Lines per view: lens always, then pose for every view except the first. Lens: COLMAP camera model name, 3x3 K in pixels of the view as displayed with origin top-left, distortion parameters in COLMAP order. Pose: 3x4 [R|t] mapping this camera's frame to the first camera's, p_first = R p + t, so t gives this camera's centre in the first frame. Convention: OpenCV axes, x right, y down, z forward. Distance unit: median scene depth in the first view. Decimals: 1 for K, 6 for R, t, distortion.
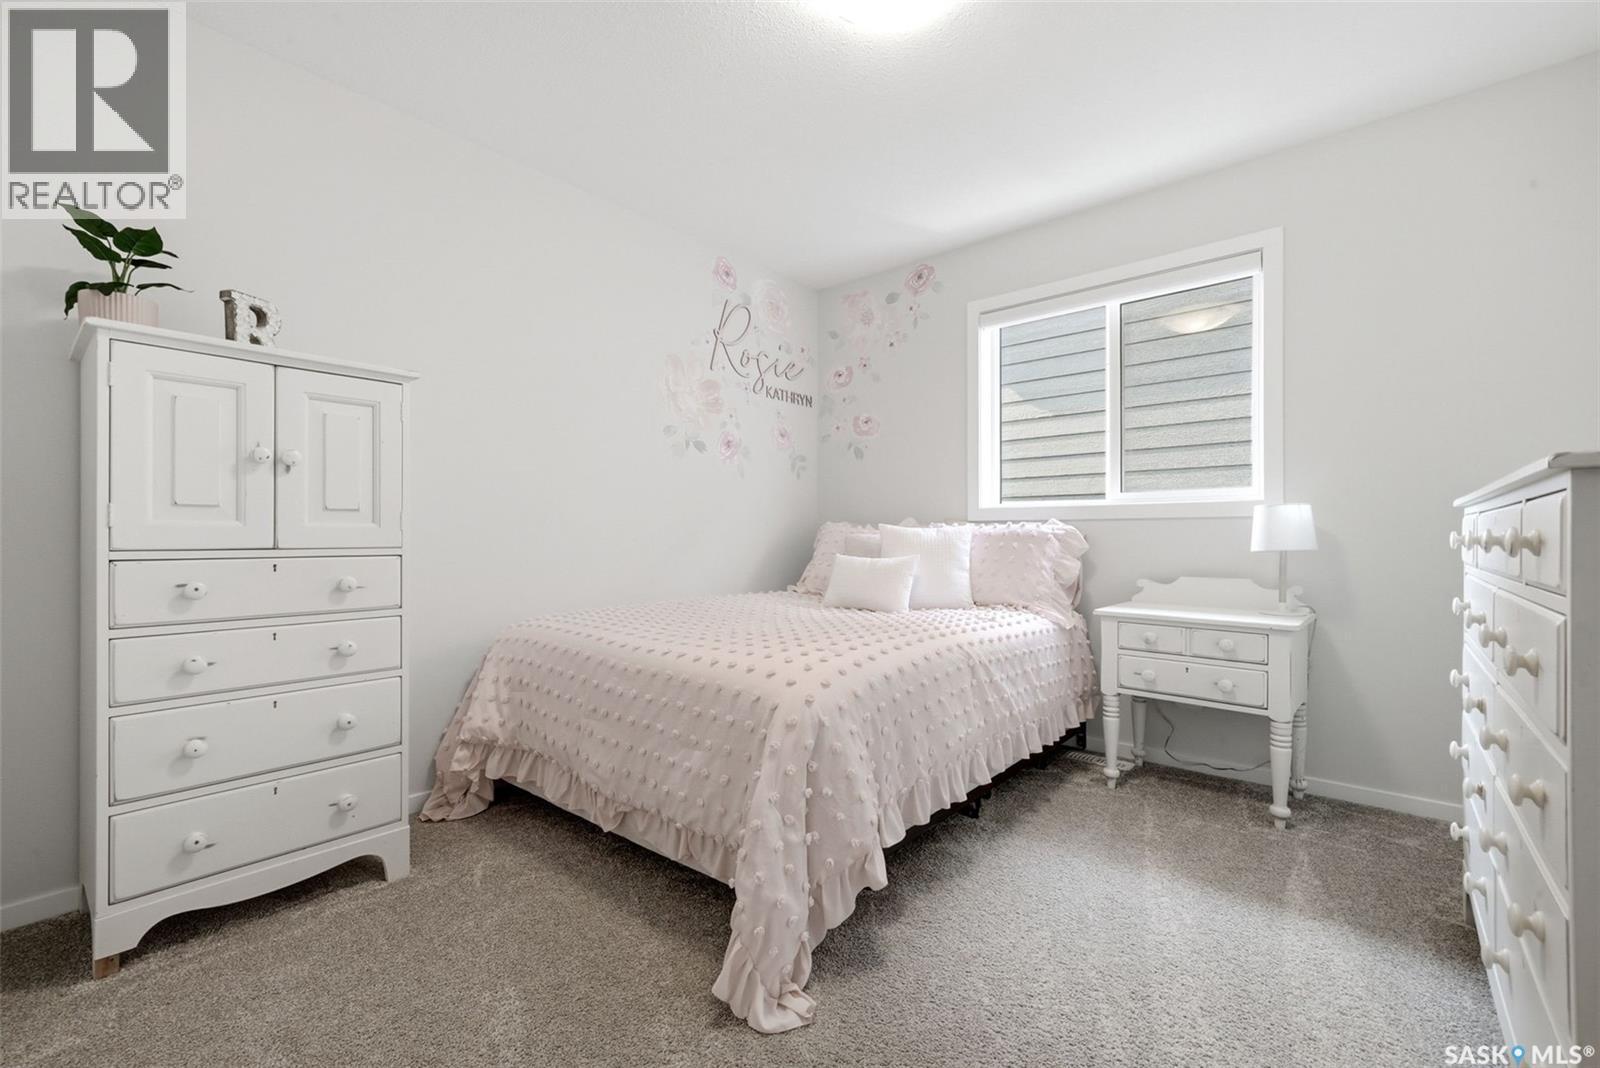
lens RADIAL K [[651.8, 0, 799.1], [0, 651.8, 534.4], [0, 0, 1]] dist [0.000027, 0.000492]
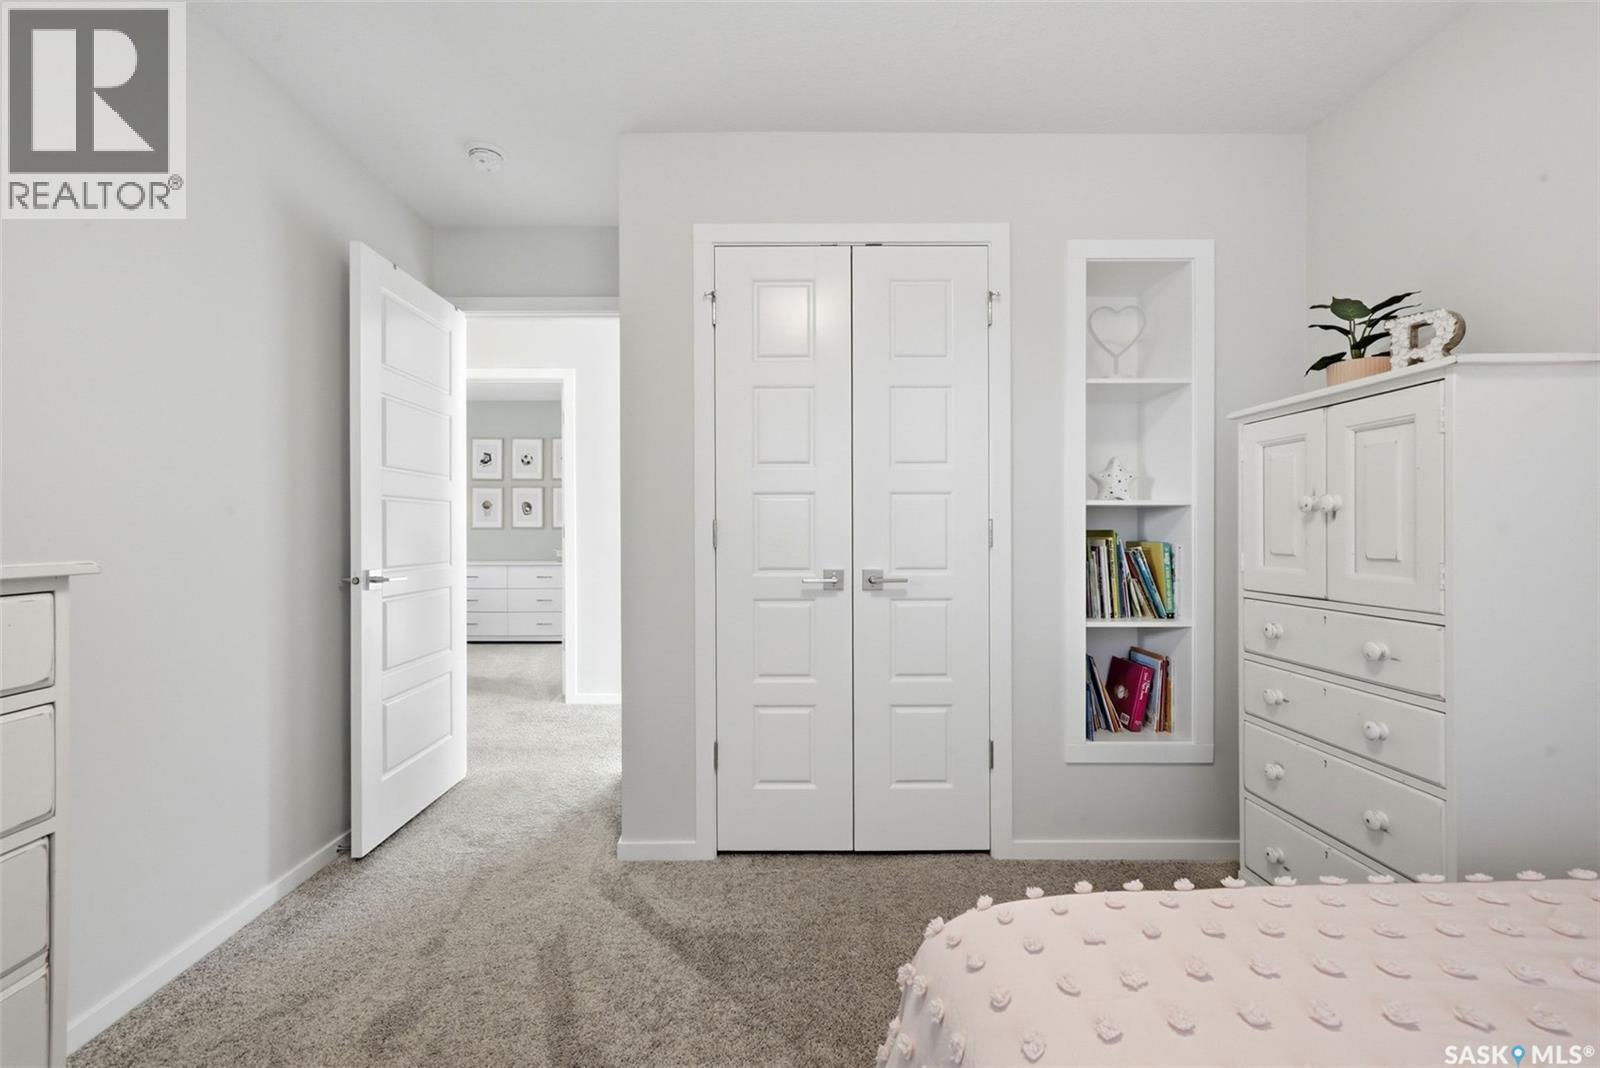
lens RADIAL K [[651.8, 0, 798.6], [0, 651.8, 536.3], [0, 0, 1]] dist [0.000027, 0.000492]
pose [[-0.743907, -0.000438, -0.668283, 0.393976], [0.002353, 0.999992, -0.003274, -0.068153], [0.668279, -0.004008, -0.743900, 1.176940]]
